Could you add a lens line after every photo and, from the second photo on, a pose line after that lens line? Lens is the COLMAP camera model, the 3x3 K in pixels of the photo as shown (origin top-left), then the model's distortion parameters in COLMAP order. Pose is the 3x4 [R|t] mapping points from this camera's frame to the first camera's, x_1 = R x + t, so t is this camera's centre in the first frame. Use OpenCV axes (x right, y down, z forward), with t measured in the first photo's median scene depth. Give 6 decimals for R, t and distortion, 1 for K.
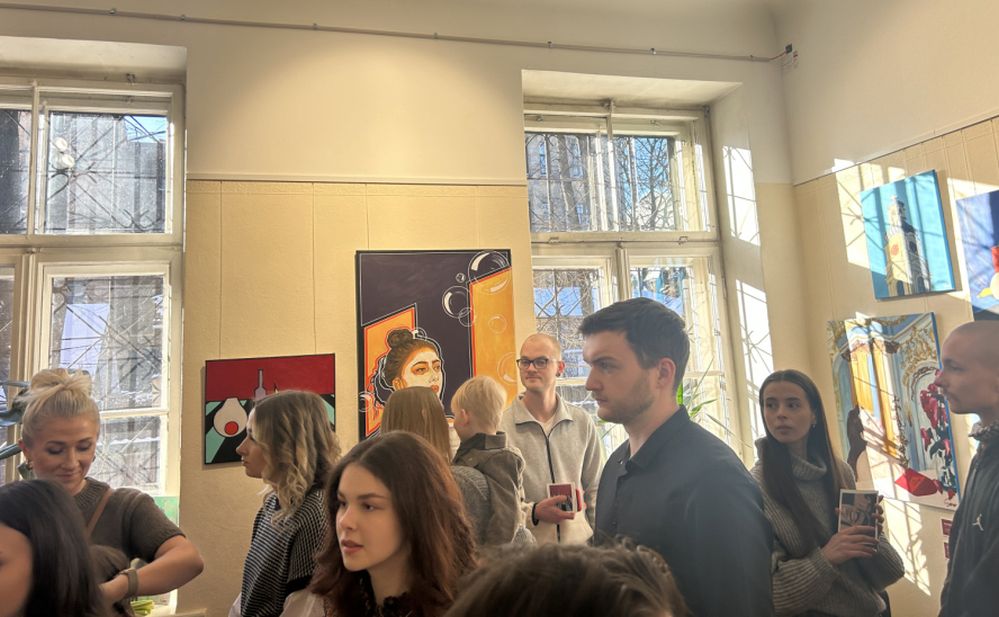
lens RADIAL K [[752.9, 0, 500.6], [0, 752.9, 241.7], [0, 0, 1]] dist [0.021241, -0.009056]
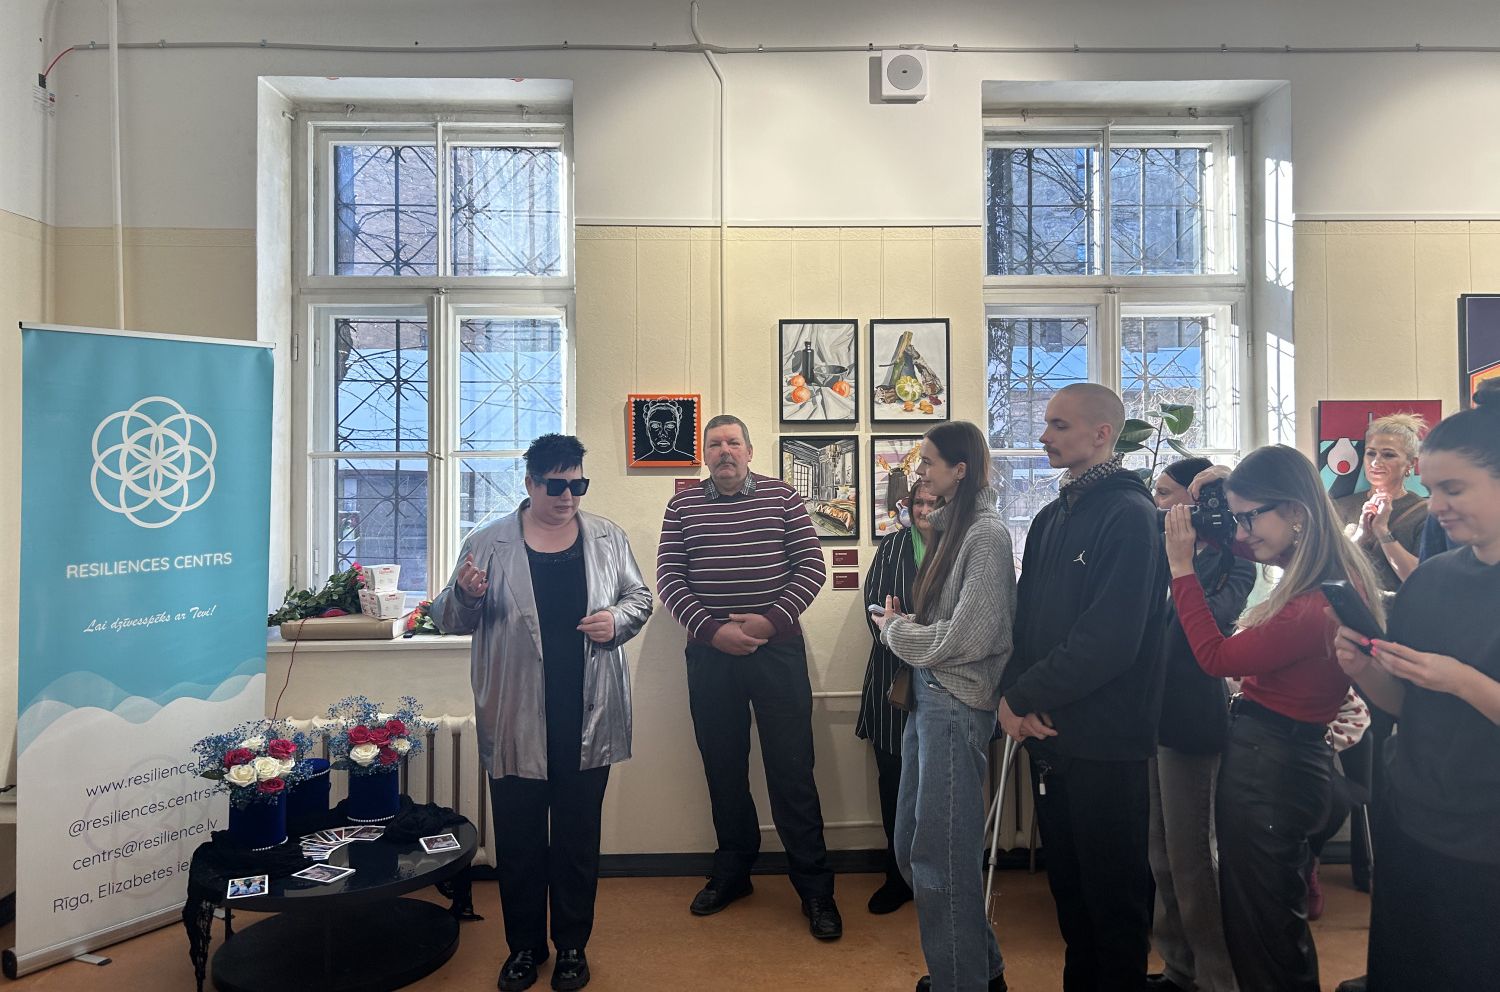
lens RADIAL K [[1110.8, 0, 774.1], [0, 1110.8, 442.2], [0, 0, 1]] dist [0.088420, -0.116061]
pose [[0.965865, 0.046778, -0.254789, -0.650401], [-0.008336, 0.988664, 0.149911, -0.009833], [0.258913, -0.142670, 0.955306, -0.605766]]
